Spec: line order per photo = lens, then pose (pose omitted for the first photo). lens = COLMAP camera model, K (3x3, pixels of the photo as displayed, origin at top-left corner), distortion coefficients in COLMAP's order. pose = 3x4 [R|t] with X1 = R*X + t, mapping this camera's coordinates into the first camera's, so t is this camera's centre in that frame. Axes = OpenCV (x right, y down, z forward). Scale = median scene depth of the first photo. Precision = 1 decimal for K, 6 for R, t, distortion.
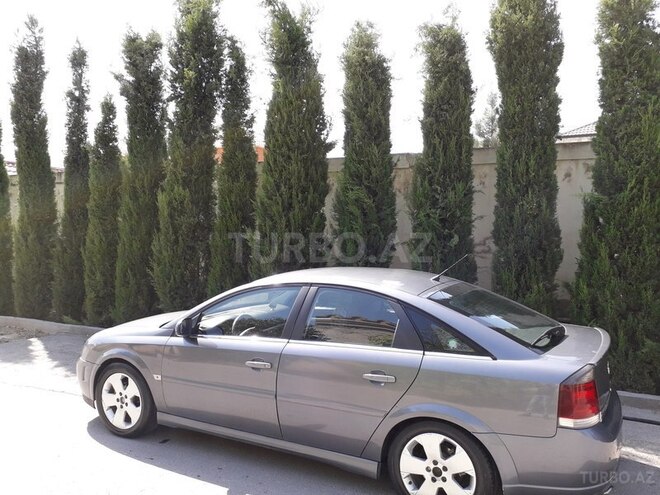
lens RADIAL K [[541.8, 0, 330.0], [0, 541.8, 247.5], [0, 0, 1]] dist [0.029693, -0.066938]
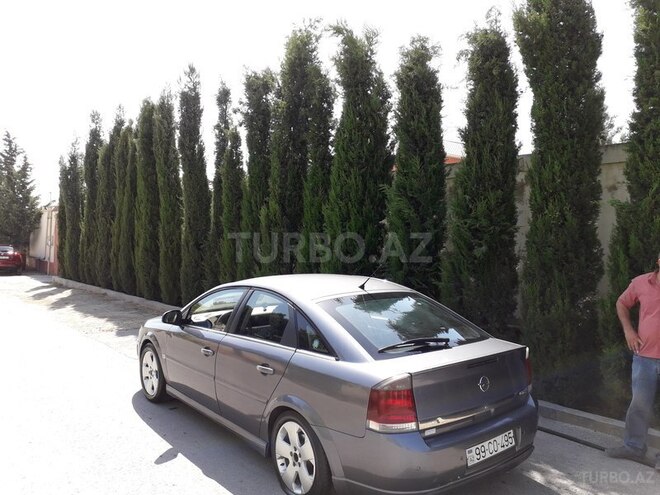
lens RADIAL K [[540.7, 0, 330.0], [0, 540.7, 247.5], [0, 0, 1]] dist [0.109400, -0.233797]
pose [[0.910560, 0.009091, -0.413276, 0.358167], [-0.014401, 0.999849, -0.009735, -0.005347], [0.413125, 0.014816, 0.910554, -0.003322]]
